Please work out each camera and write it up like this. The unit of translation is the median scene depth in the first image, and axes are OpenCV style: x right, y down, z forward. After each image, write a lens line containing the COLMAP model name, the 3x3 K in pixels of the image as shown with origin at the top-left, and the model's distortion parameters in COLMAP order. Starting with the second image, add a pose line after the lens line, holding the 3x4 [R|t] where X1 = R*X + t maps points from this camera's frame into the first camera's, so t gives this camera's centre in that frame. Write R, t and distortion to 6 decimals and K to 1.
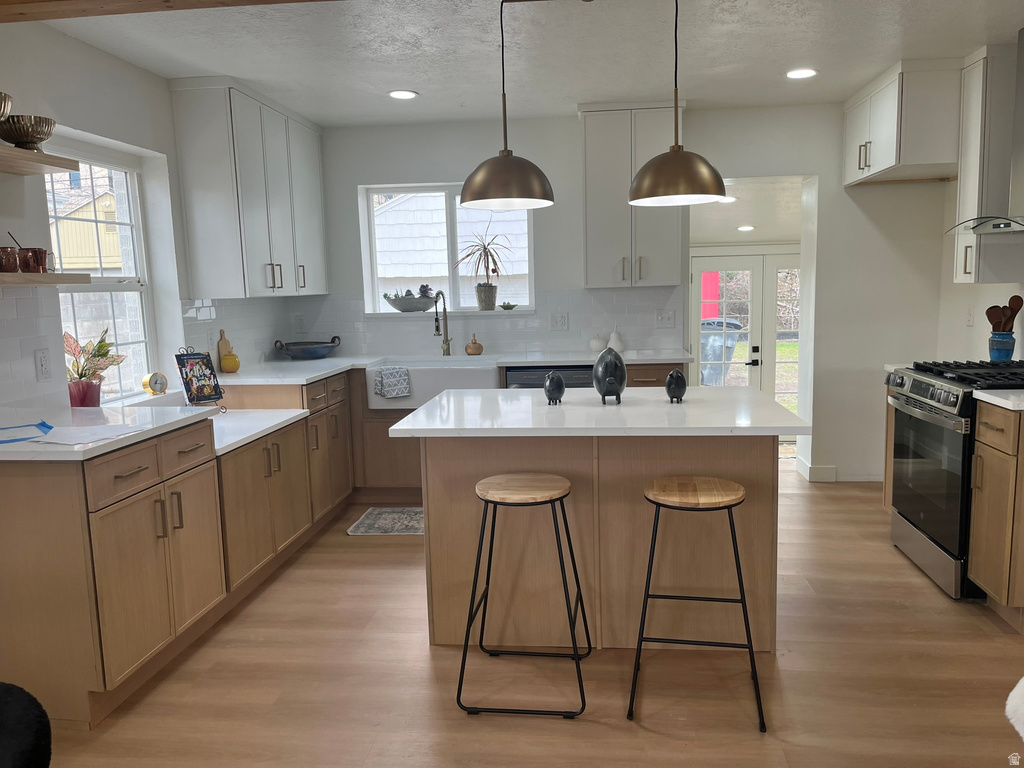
lens RADIAL K [[771.2, 0, 511.9], [0, 771.2, 383.3], [0, 0, 1]] dist [0.103827, -0.177341]
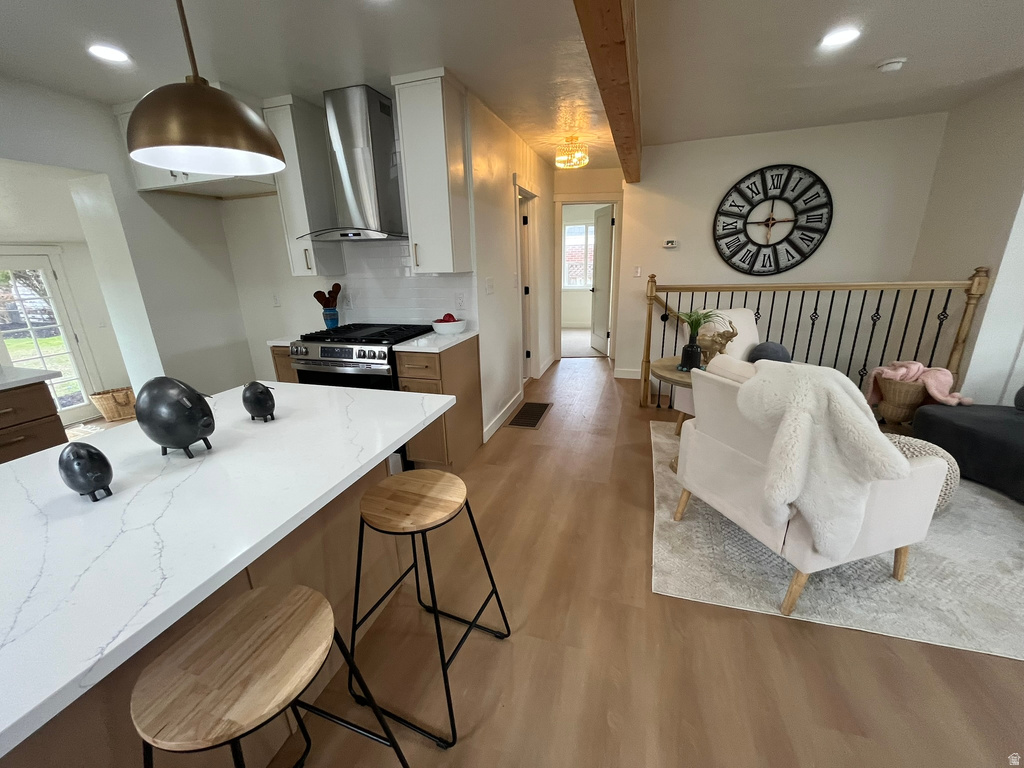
lens RADIAL K [[412.6, 0, 506.0], [0, 412.6, 387.9], [0, 0, 1]] dist [-0.002605, -0.000453]
pose [[0.205580, -0.270615, 0.940481, -0.131051], [0.151118, 0.958260, 0.242698, -0.068541], [-0.966902, 0.092230, 0.237894, 0.551620]]
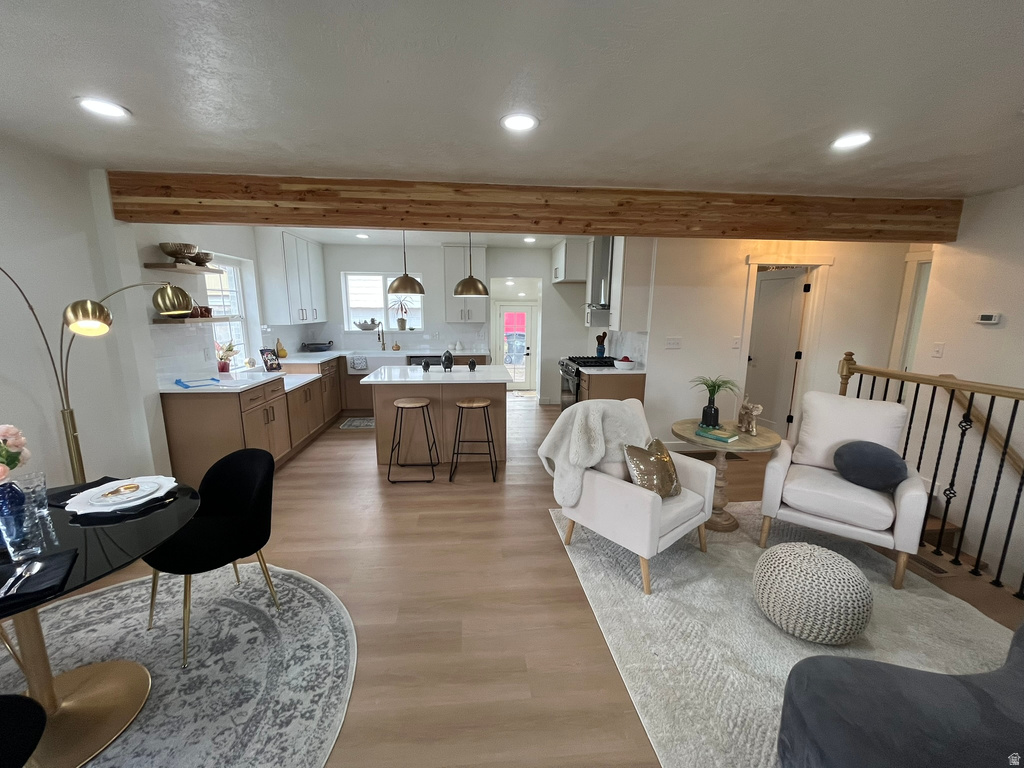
lens RADIAL K [[412.6, 0, 506.0], [0, 412.6, 387.9], [0, 0, 1]] dist [-0.002605, -0.000453]
pose [[0.980254, -0.004727, 0.197687, 0.038726], [-0.007454, 0.998120, 0.060829, -0.004964], [-0.197603, -0.061101, 0.978376, -0.359283]]
